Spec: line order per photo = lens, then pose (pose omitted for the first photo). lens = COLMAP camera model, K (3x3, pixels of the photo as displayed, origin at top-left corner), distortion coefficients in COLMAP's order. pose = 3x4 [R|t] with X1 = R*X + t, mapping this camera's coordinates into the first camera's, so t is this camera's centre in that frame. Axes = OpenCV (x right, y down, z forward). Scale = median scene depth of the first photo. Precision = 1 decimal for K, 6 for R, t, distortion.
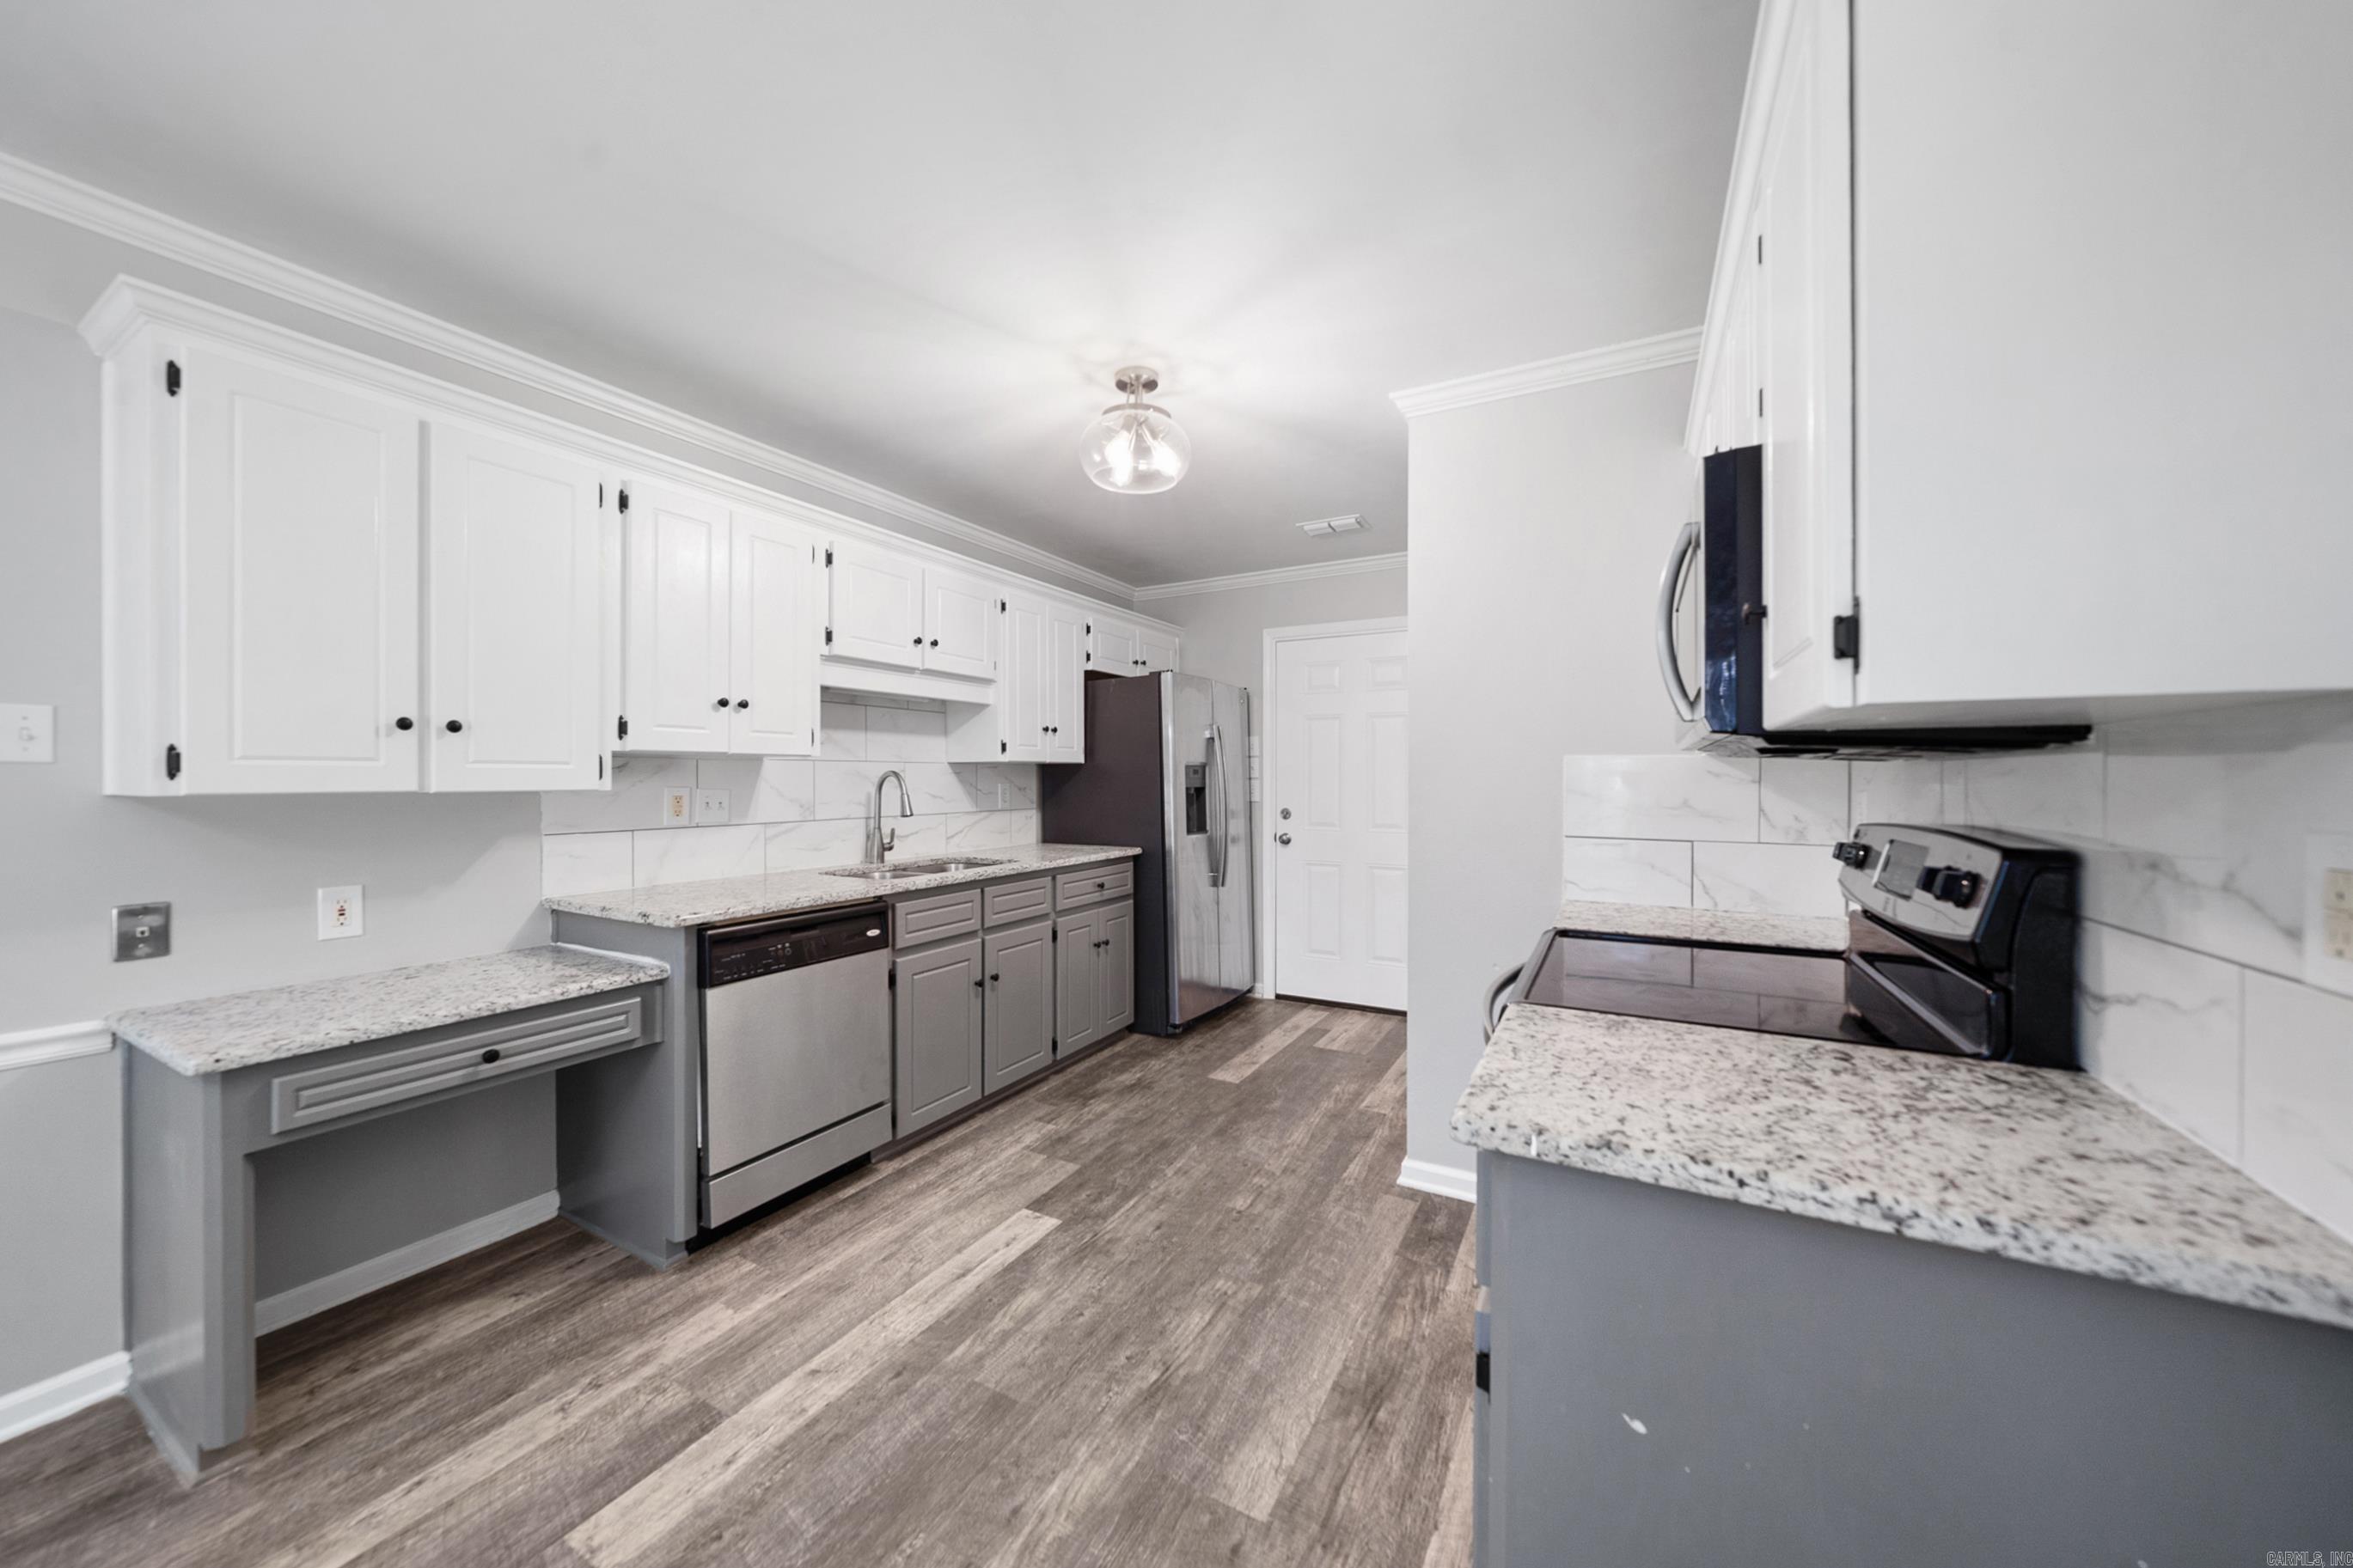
lens RADIAL K [[824.6, 0, 1137.8], [0, 824.6, 779.4], [0, 0, 1]] dist [-0.002513, -0.000927]
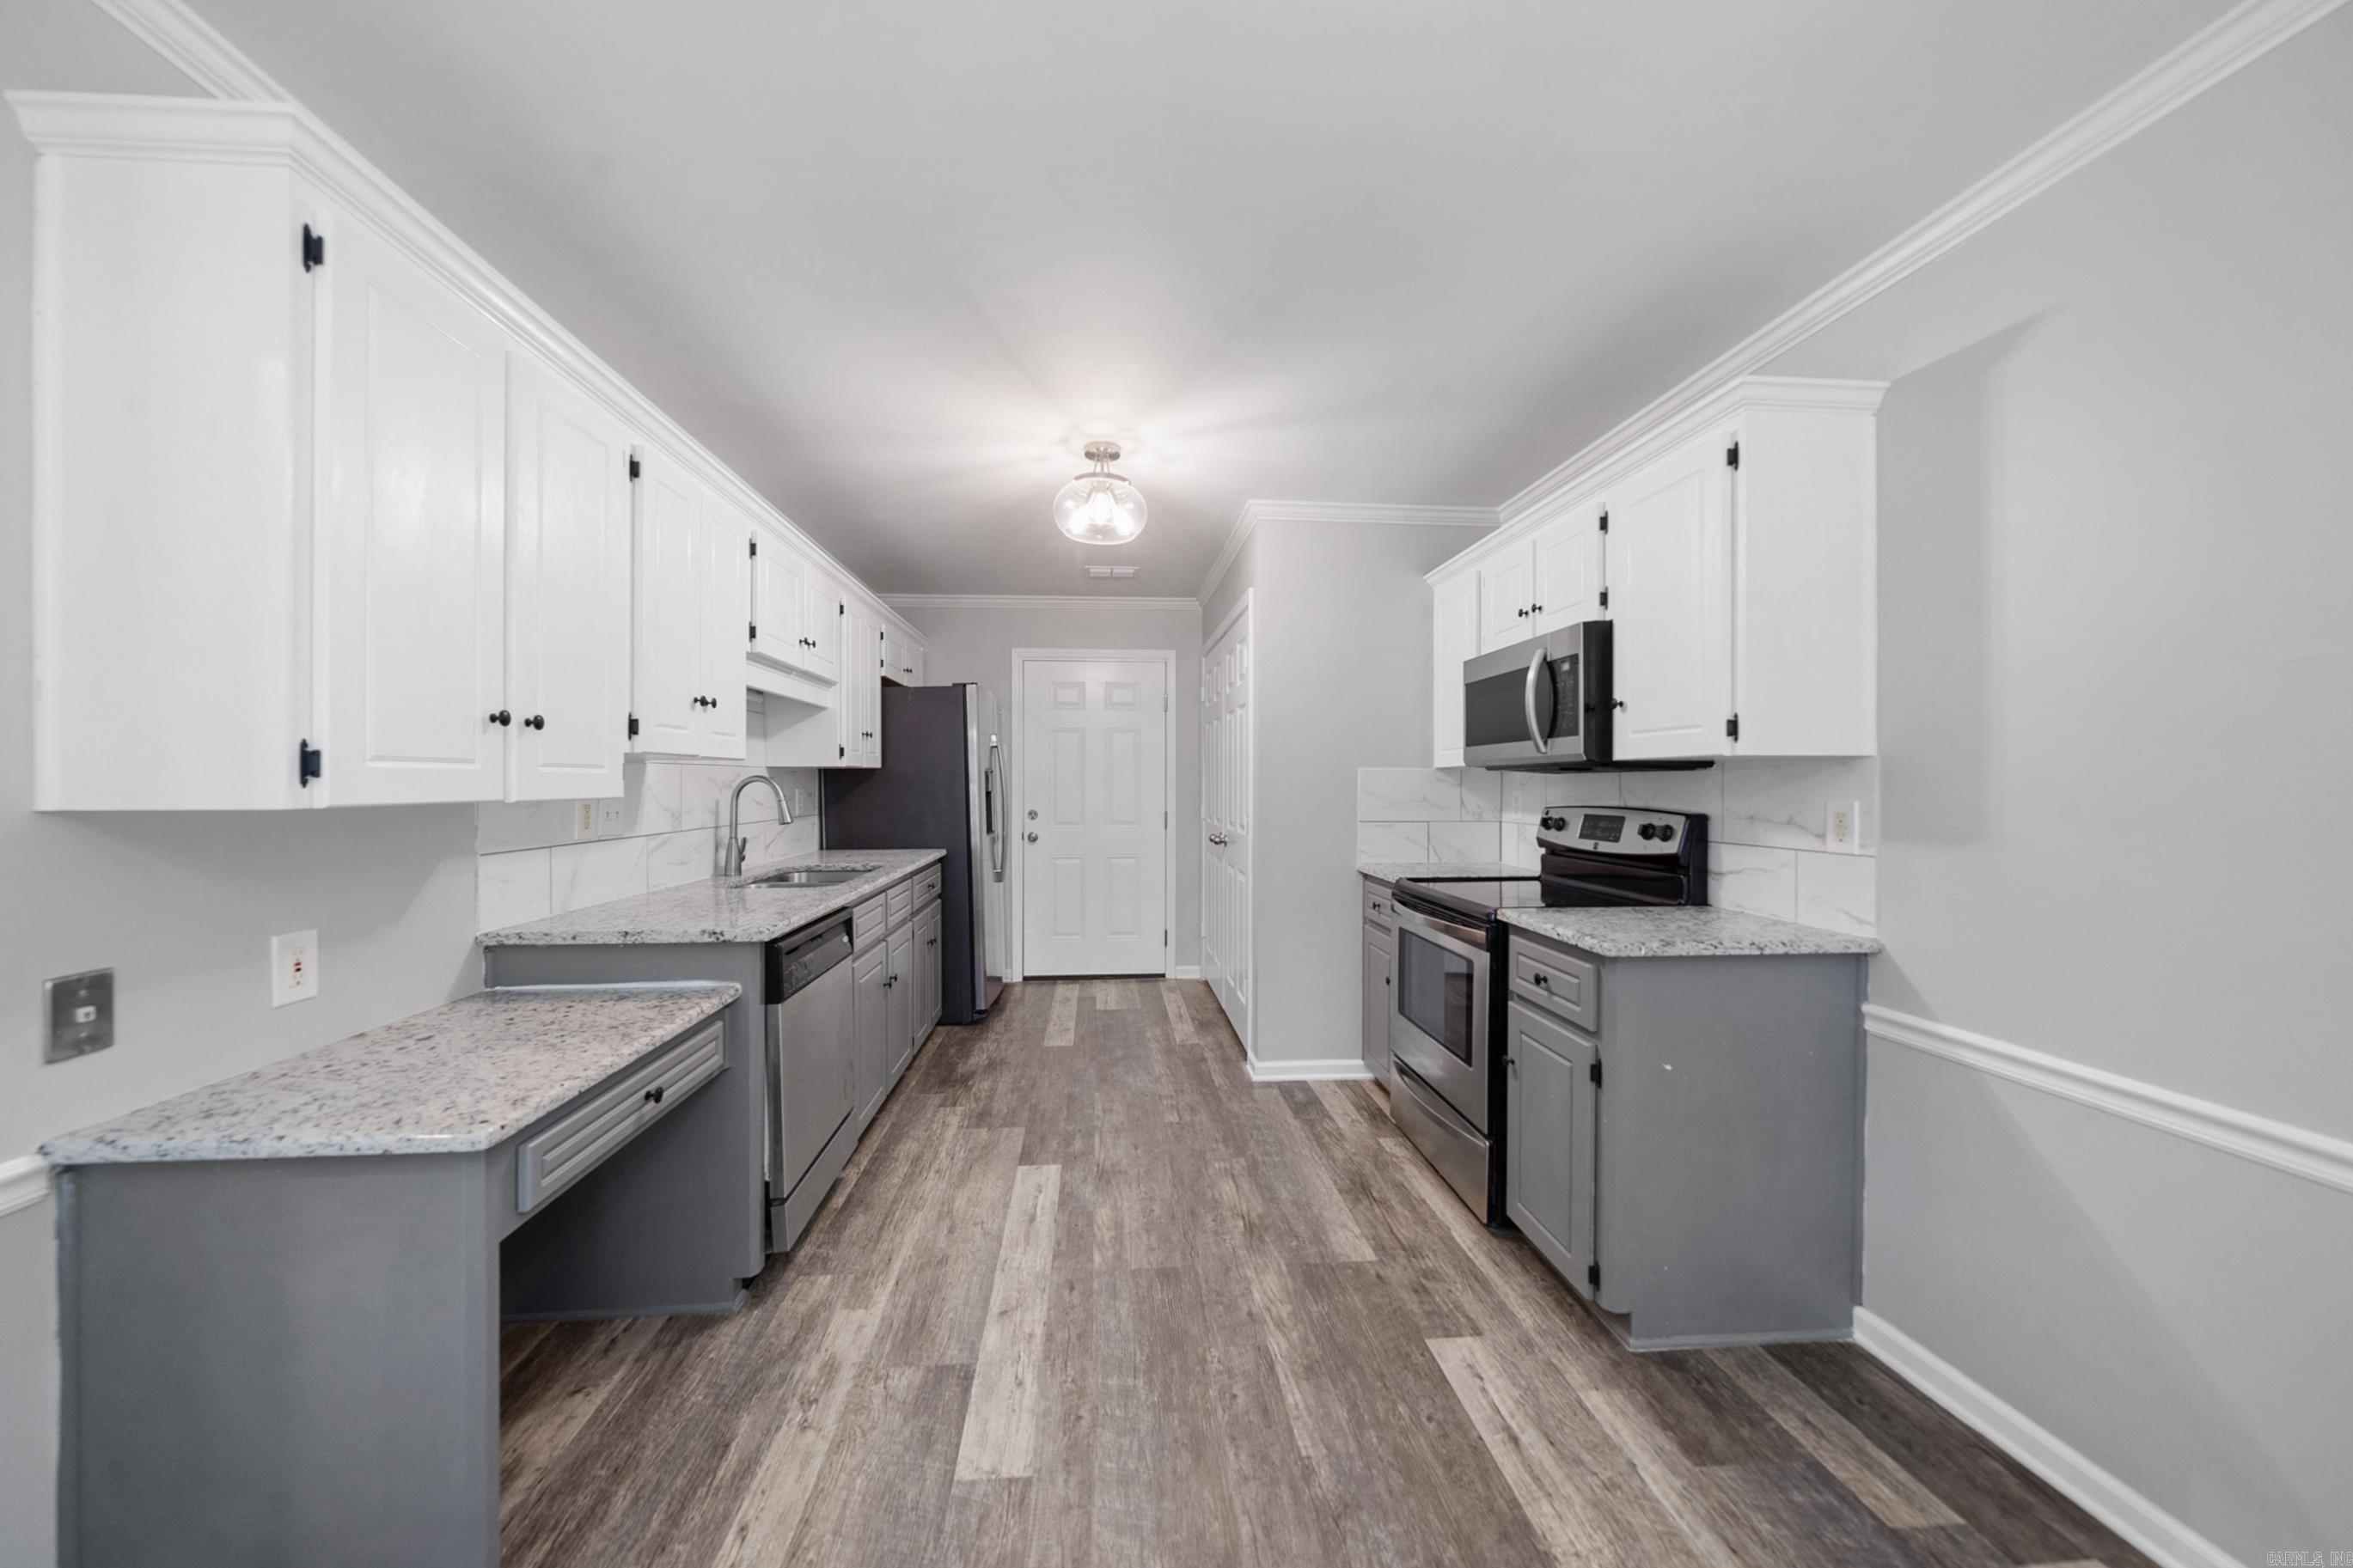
lens RADIAL K [[824.6, 0, 1142.9], [0, 824.6, 784.3], [0, 0, 1]] dist [-0.002513, -0.000927]
pose [[0.829389, -0.001842, 0.558669, -0.702076], [0.001422, 0.999998, 0.001187, -0.001517], [-0.558670, -0.000190, 0.829390, -0.030762]]
